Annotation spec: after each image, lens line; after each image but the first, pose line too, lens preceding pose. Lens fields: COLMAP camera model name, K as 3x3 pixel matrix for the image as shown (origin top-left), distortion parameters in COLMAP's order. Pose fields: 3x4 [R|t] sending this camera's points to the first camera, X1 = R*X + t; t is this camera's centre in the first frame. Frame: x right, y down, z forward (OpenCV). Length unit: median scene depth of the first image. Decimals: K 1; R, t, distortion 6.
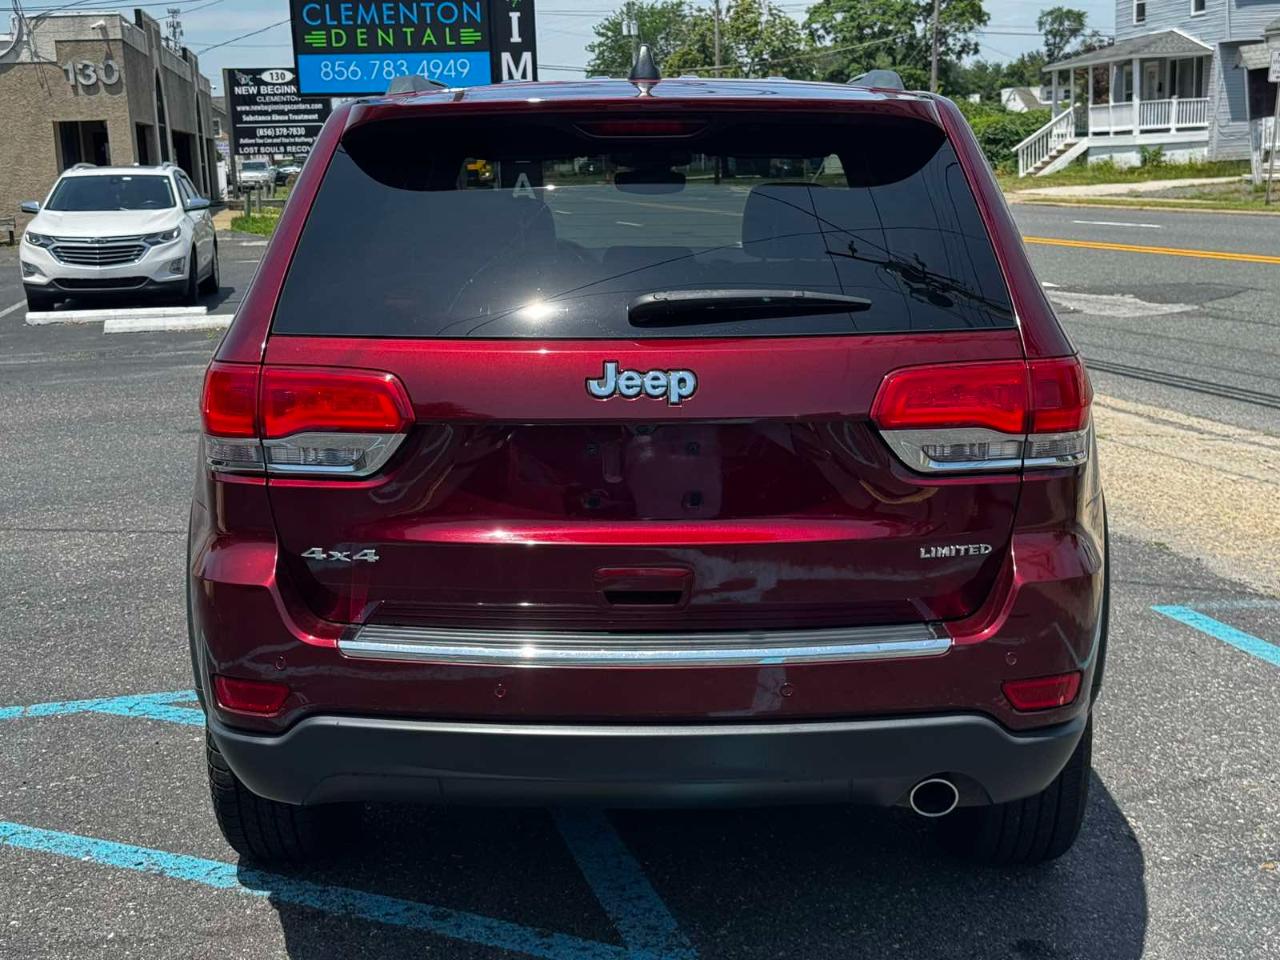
lens RADIAL K [[1767.5, 0, 640.0], [0, 1767.5, 480.0], [0, 0, 1]] dist [0.204522, -0.461064]
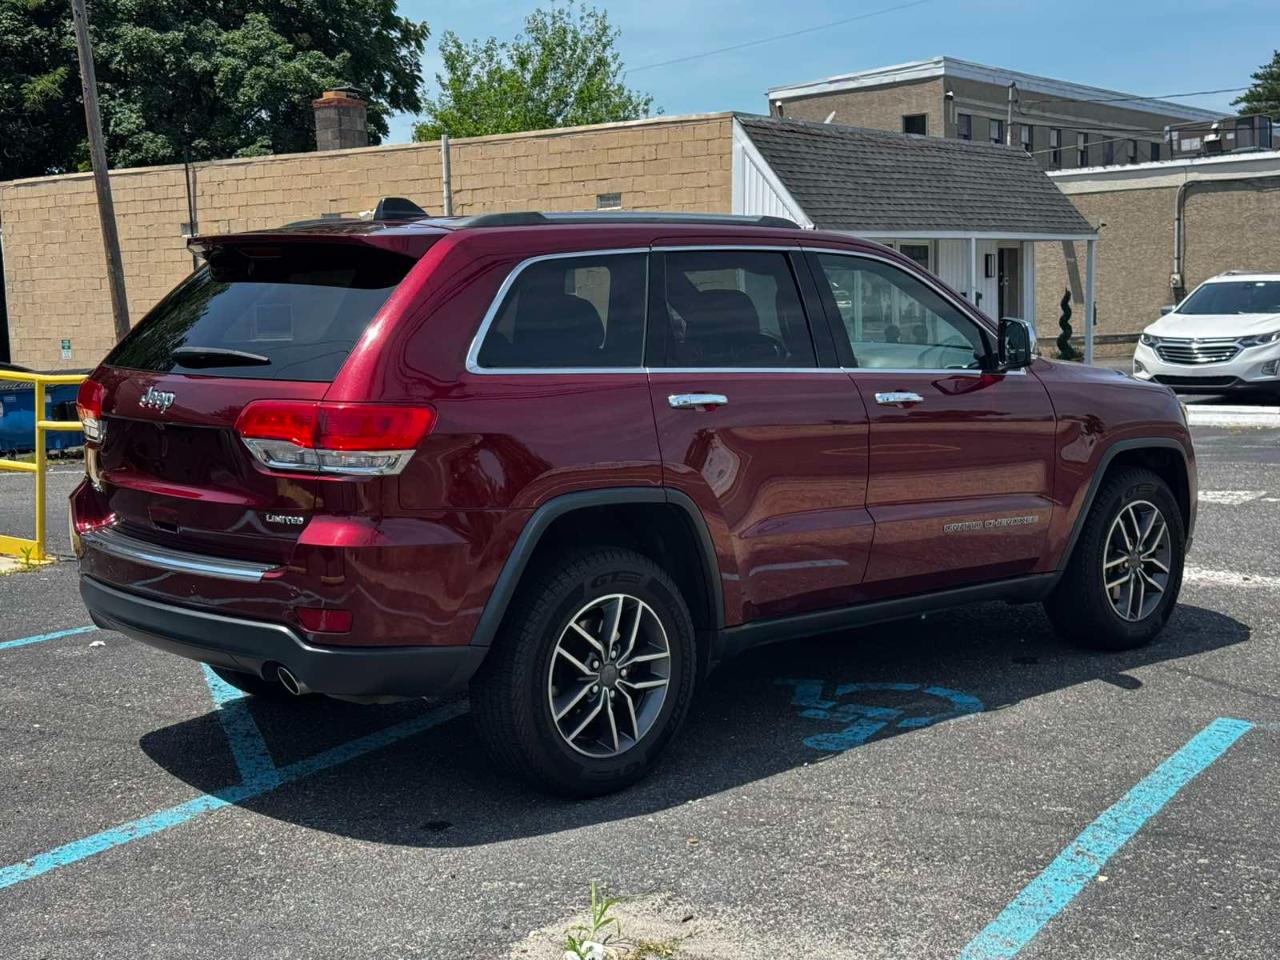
lens RADIAL K [[1767.5, 0, 640.0], [0, 1767.5, 480.0], [0, 0, 1]] dist [0.204522, -0.461064]
pose [[0.693571, 0.087894, -0.715006, 0.288488], [-0.128744, 0.991673, -0.002980, -0.005785], [0.708790, 0.094120, 0.699112, 0.023216]]
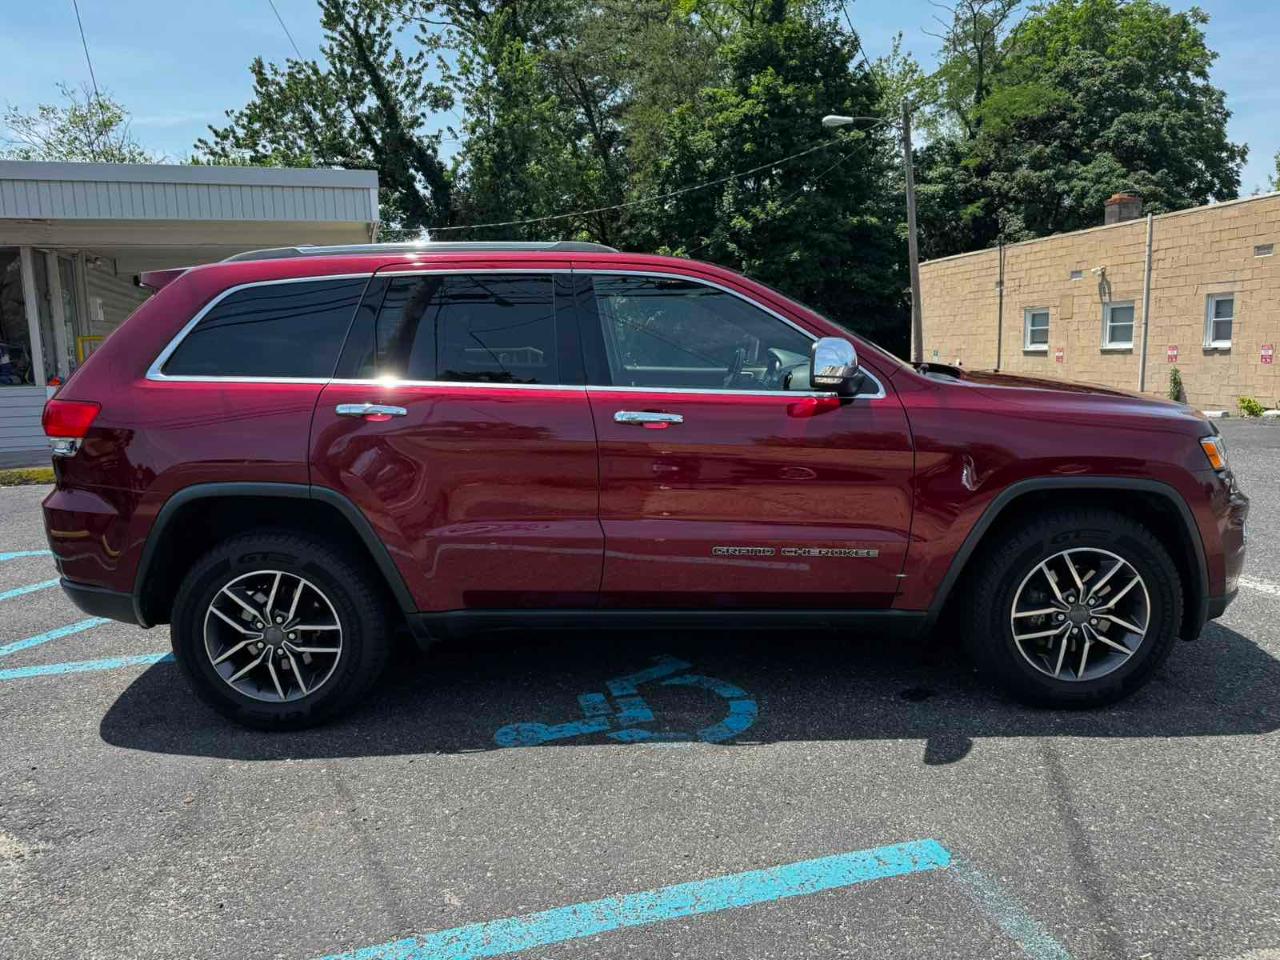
lens RADIAL K [[895.2, 0, 640.0], [0, 895.2, 480.0], [0, 0, 1]] dist [0.054667, -0.060469]
pose [[0.018148, 0.179739, -0.983547, 0.246198], [-0.158659, 0.971762, 0.174657, -0.050966], [0.987167, 0.152879, 0.046153, 0.312961]]
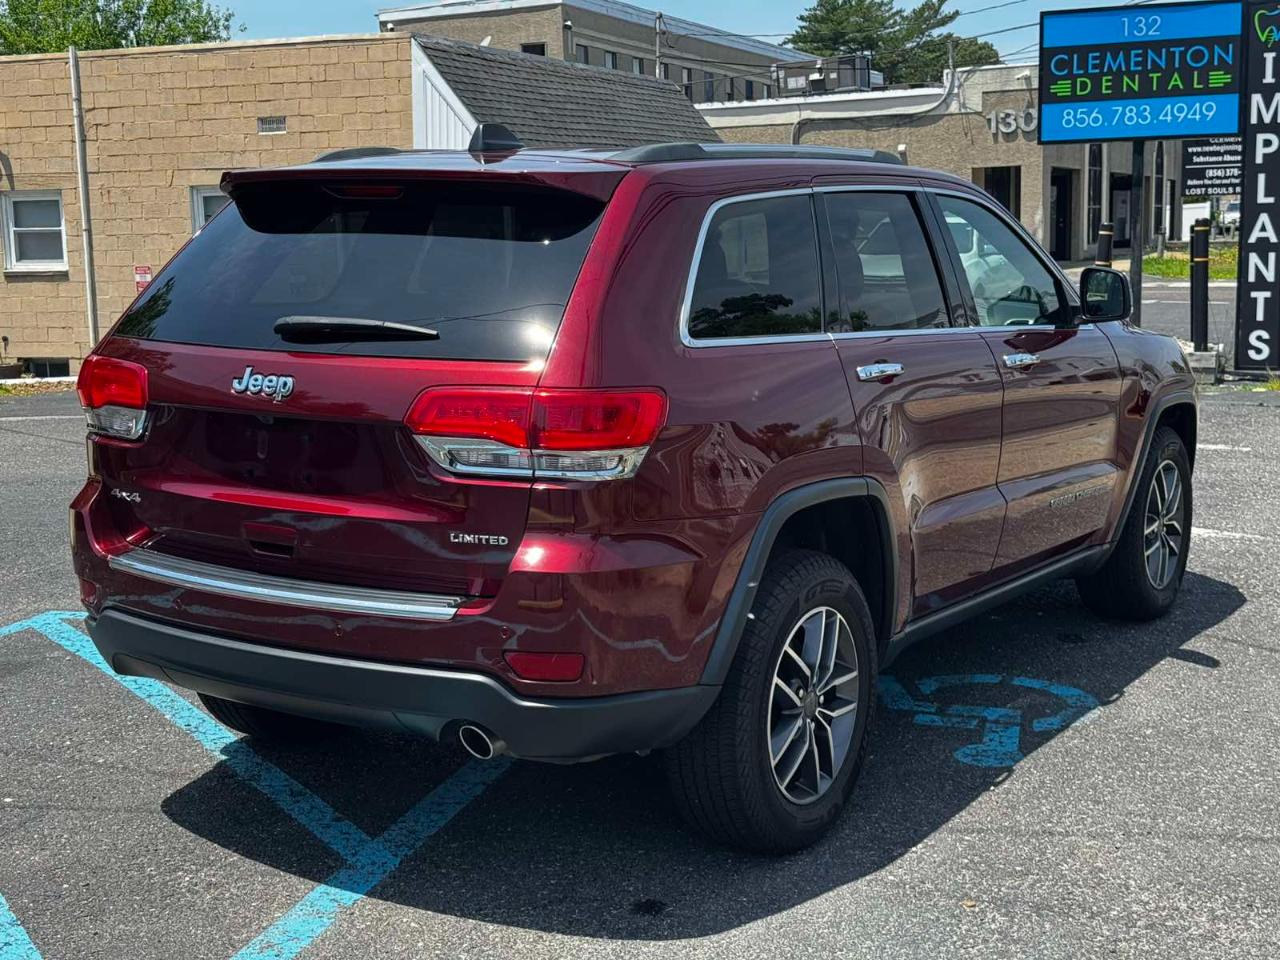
lens RADIAL K [[1767.5, 0, 640.0], [0, 1767.5, 480.0], [0, 0, 1]] dist [0.204522, -0.461064]
pose [[0.847915, 0.090547, -0.522341, 0.172675], [-0.101949, 0.994765, 0.006948, -0.003924], [0.520236, 0.047361, 0.852708, 0.002816]]
